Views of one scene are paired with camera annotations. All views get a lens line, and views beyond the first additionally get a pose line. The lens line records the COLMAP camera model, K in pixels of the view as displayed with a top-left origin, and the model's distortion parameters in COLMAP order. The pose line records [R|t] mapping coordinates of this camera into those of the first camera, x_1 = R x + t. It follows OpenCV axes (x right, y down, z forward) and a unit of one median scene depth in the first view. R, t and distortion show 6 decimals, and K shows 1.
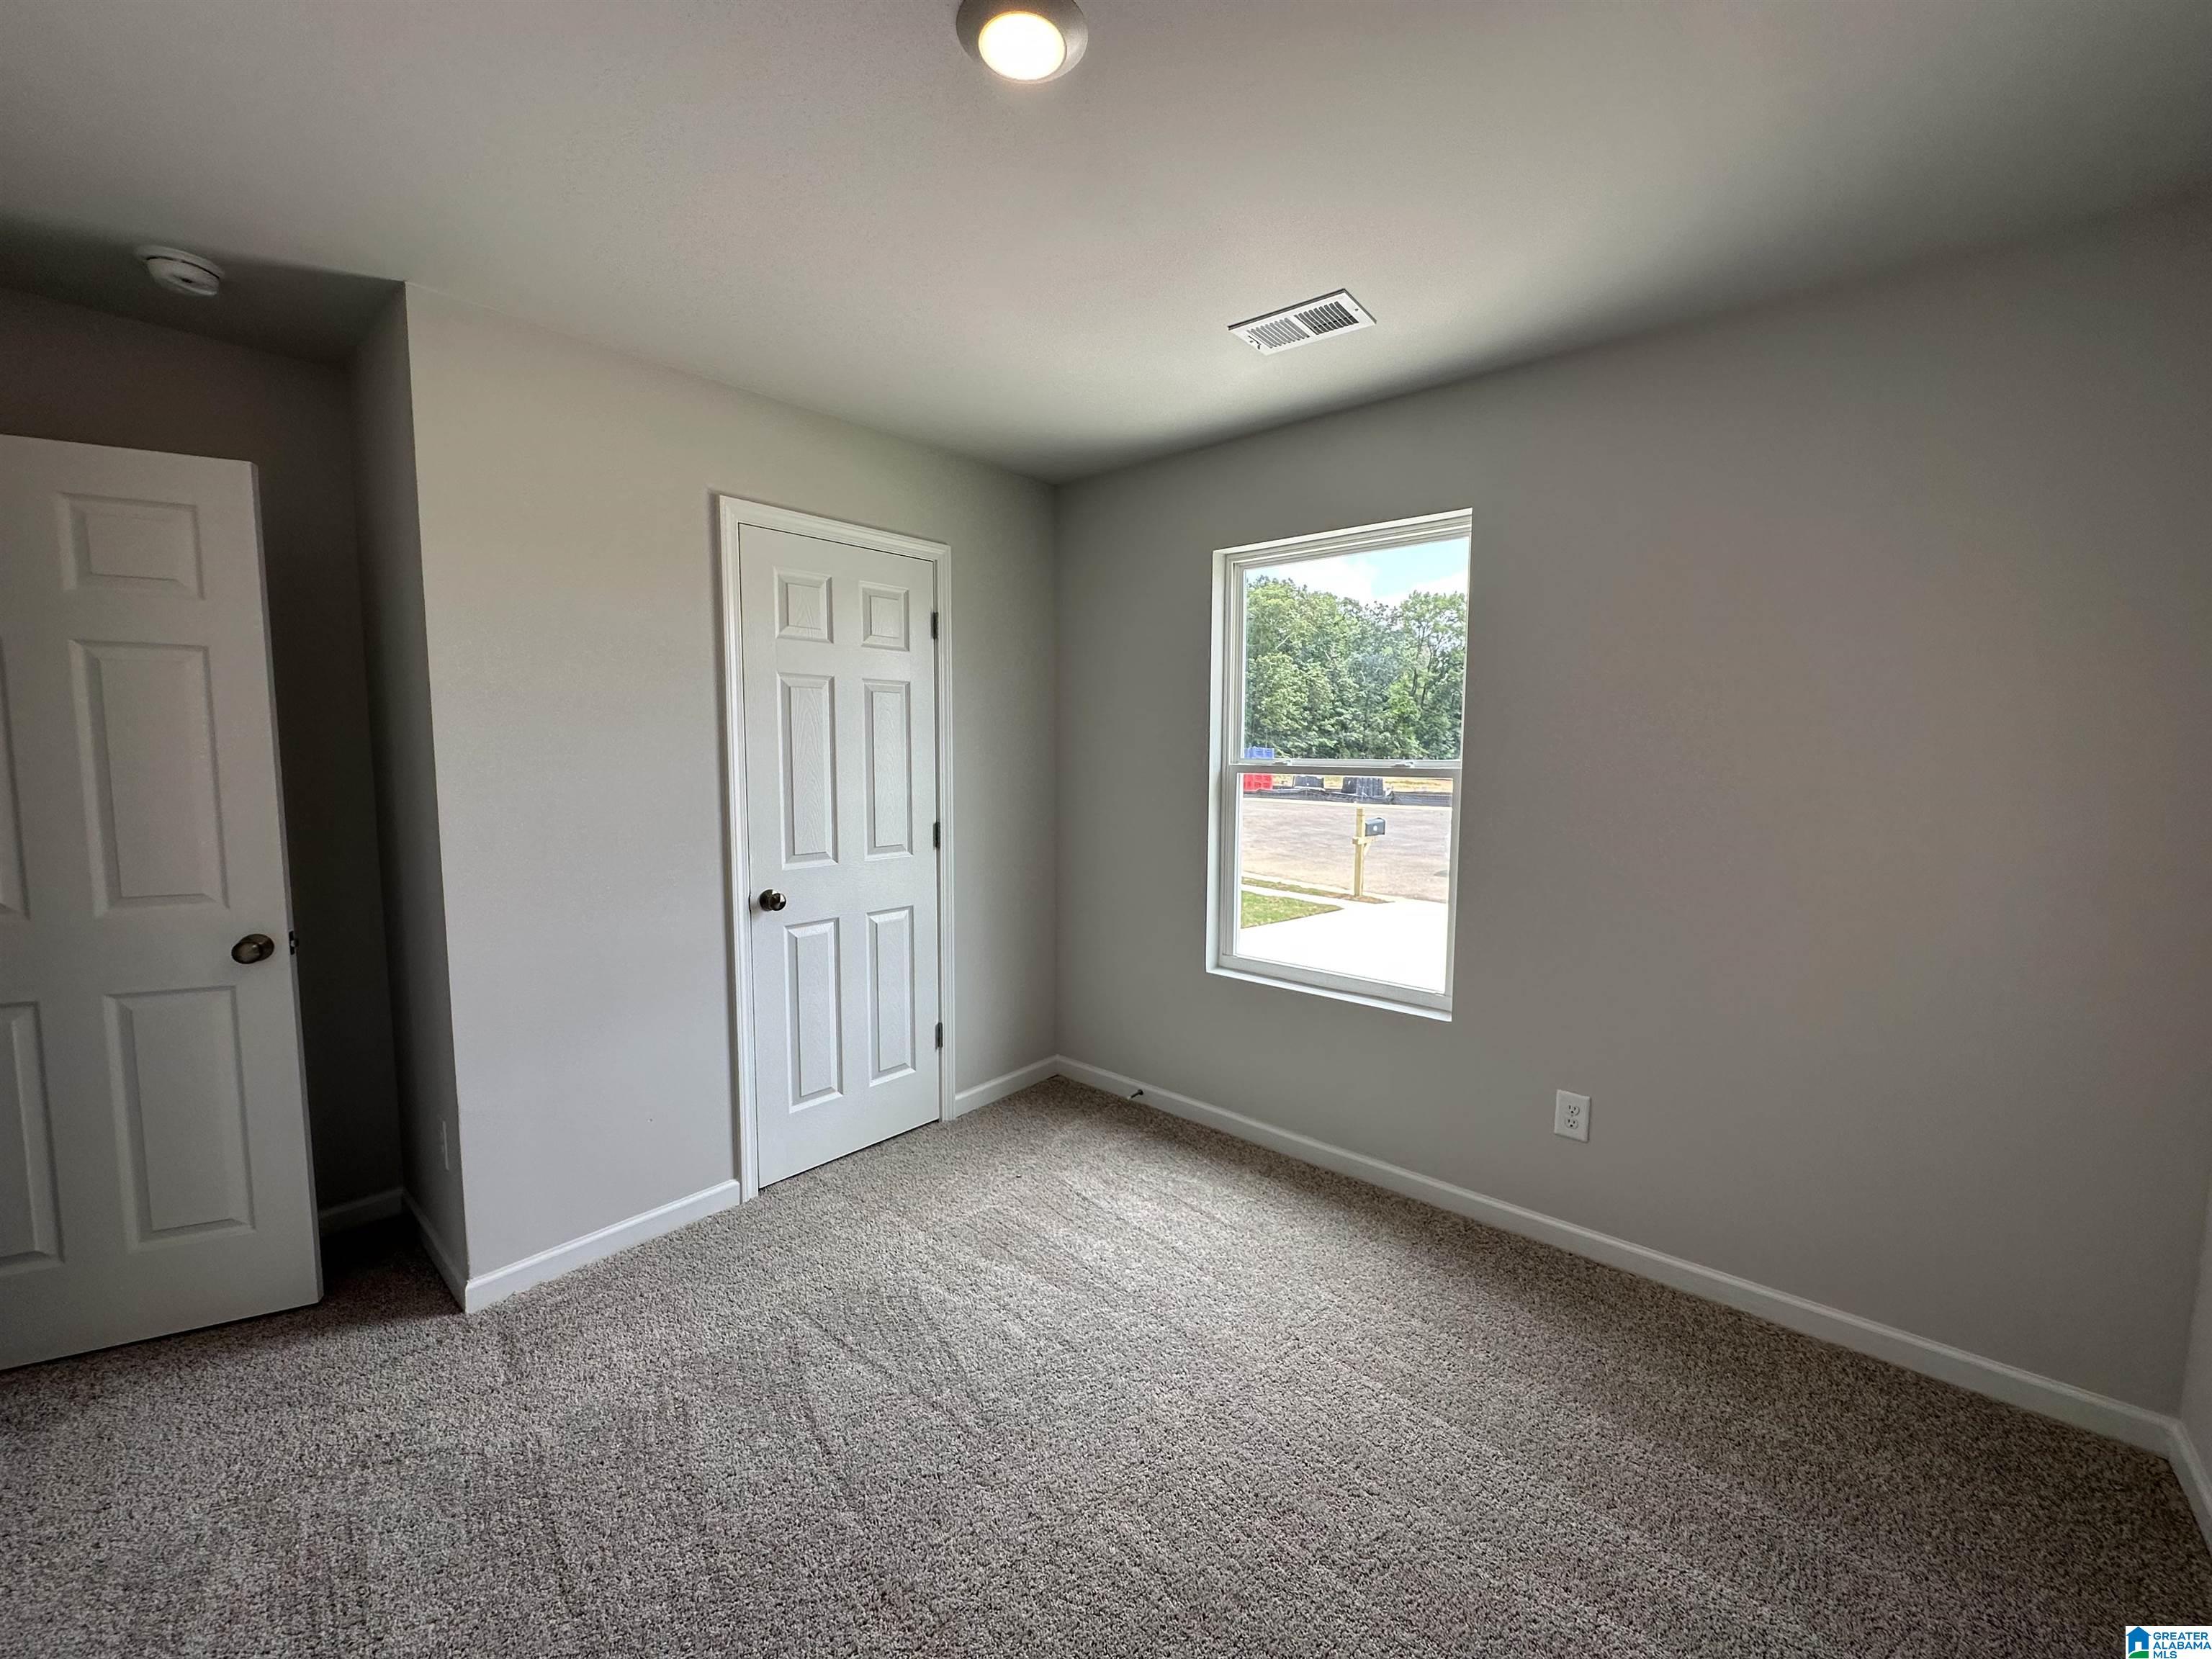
lens RADIAL K [[849.7, 0, 1143.4], [0, 849.7, 821.7], [0, 0, 1]] dist [0.027578, -0.000038]
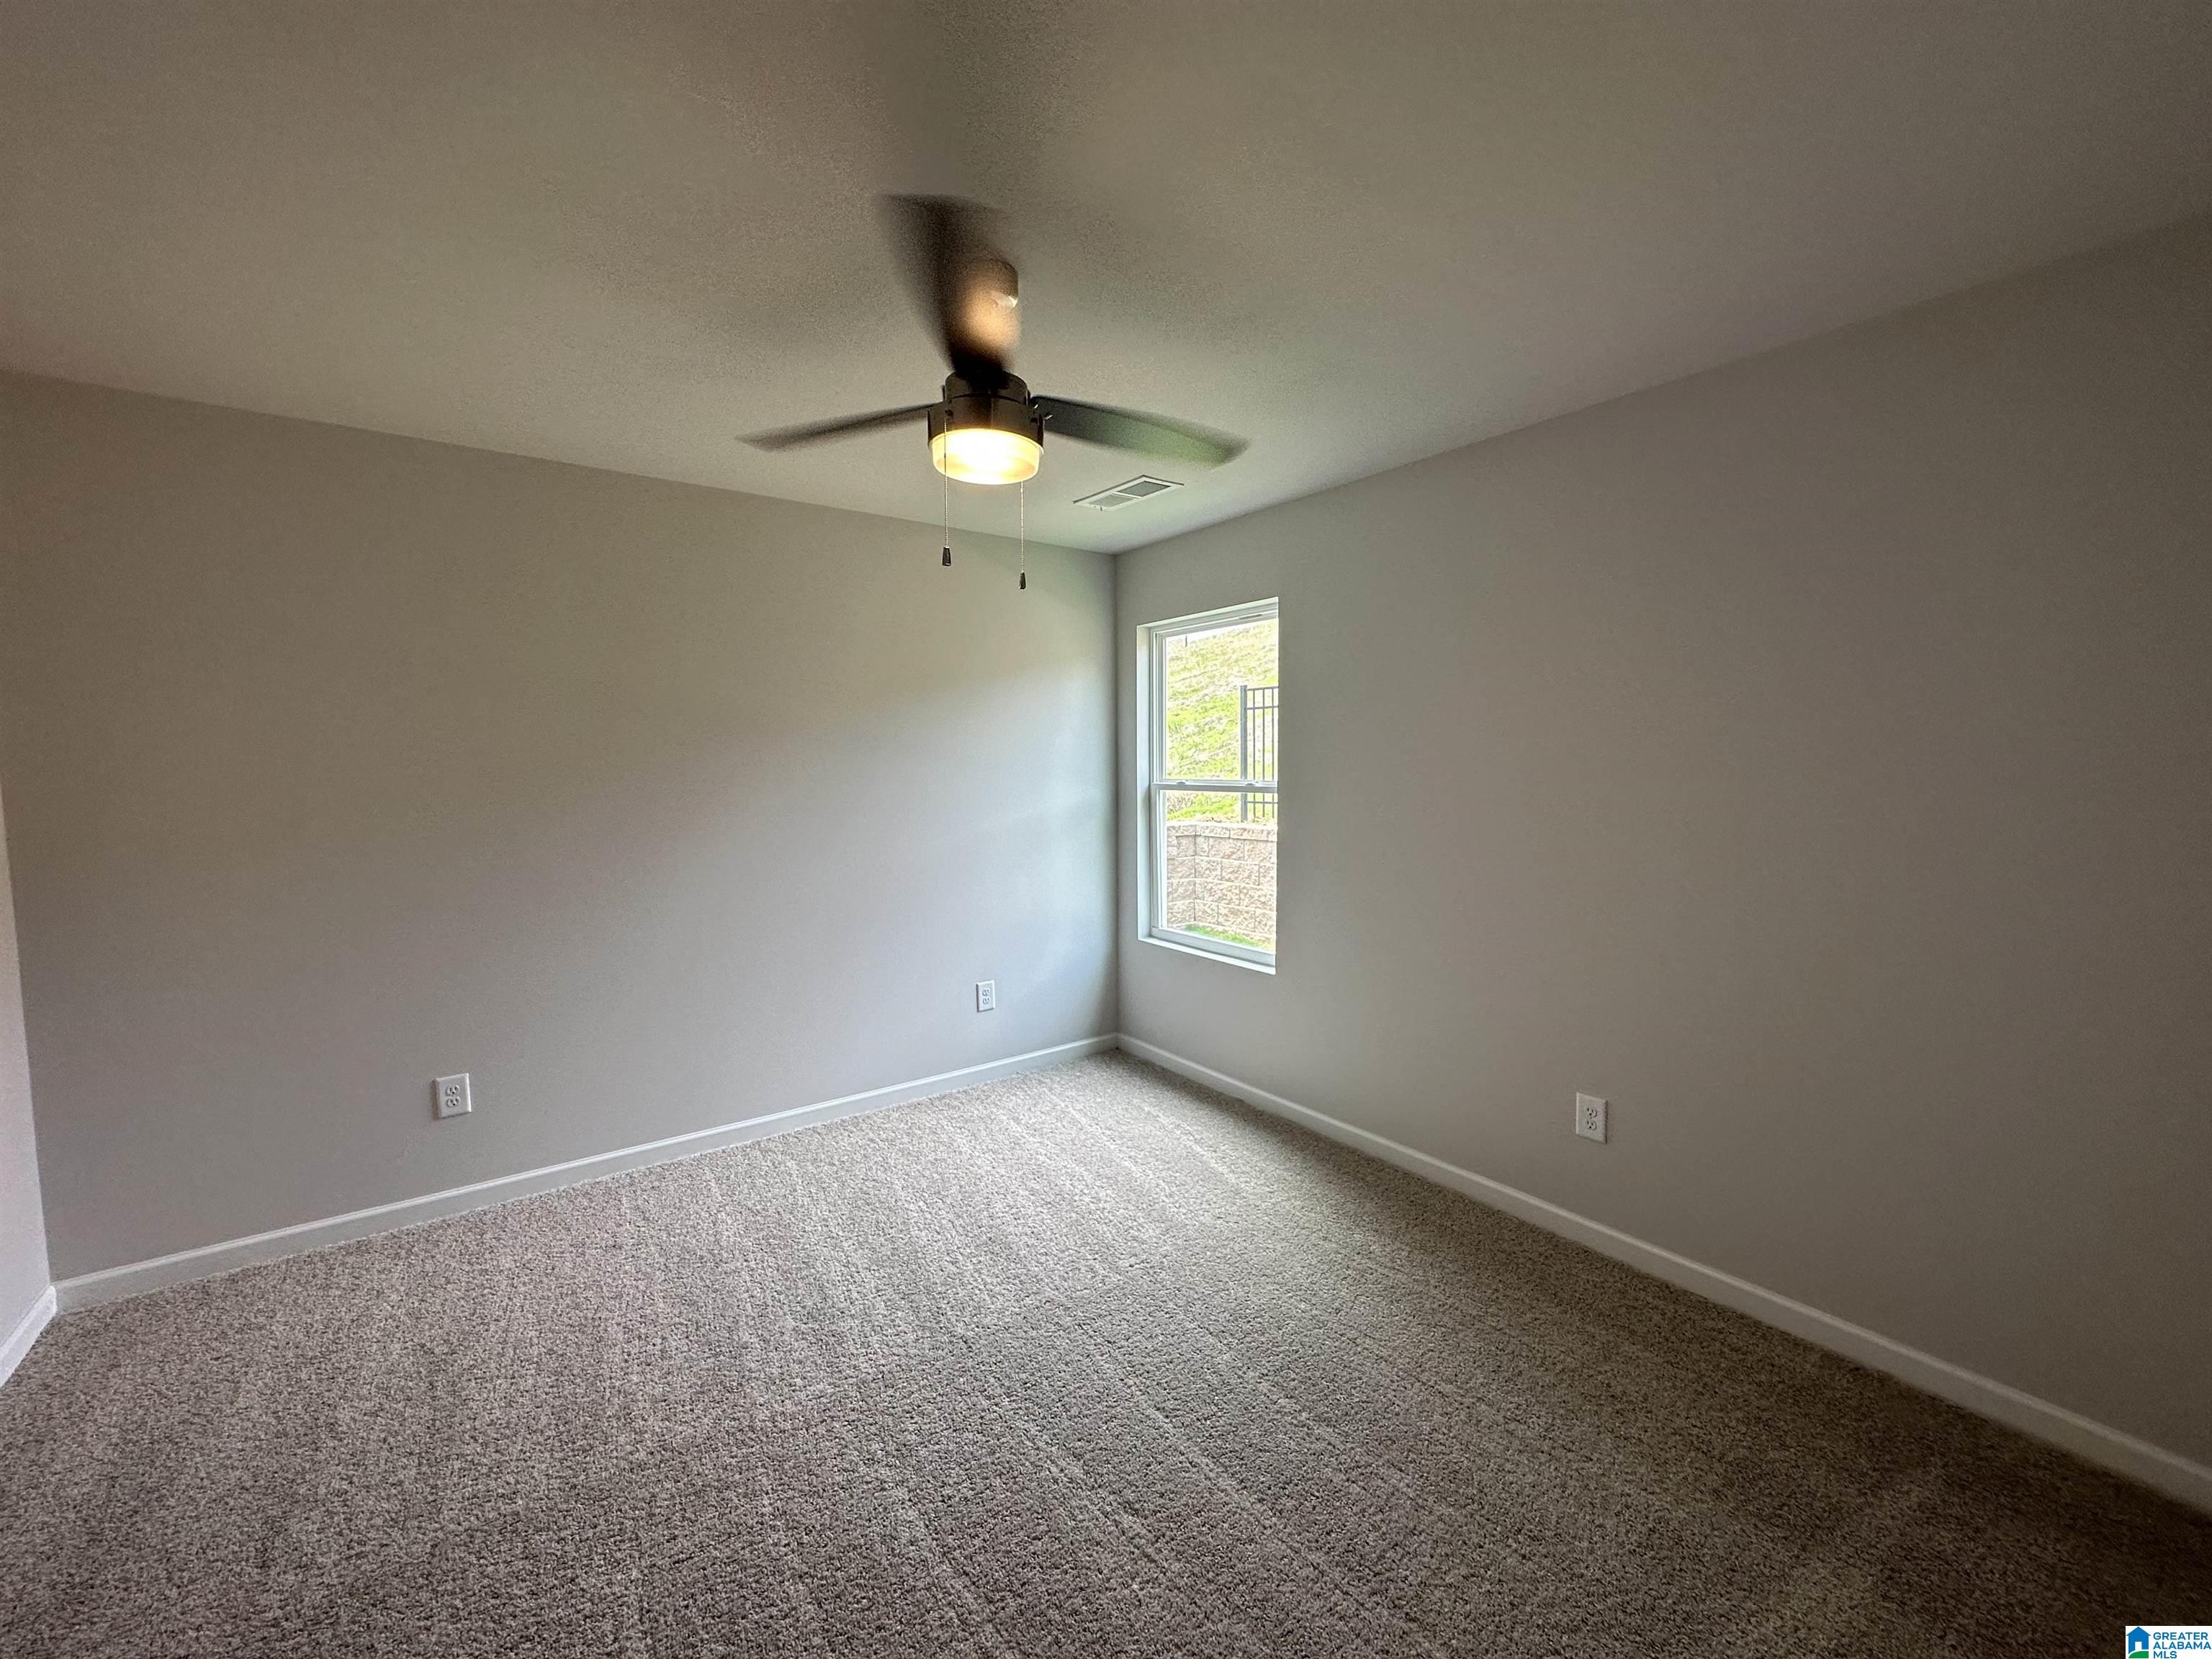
lens RADIAL K [[861.8, 0, 1098.9], [0, 861.8, 832.0], [0, 0, 1]] dist [-0.011371, -0.000039]
pose [[0.963288, 0.009312, -0.268308, 0.201724], [-0.012100, 0.999889, -0.008738, 0.011674], [0.268197, 0.011663, 0.963294, -0.171122]]
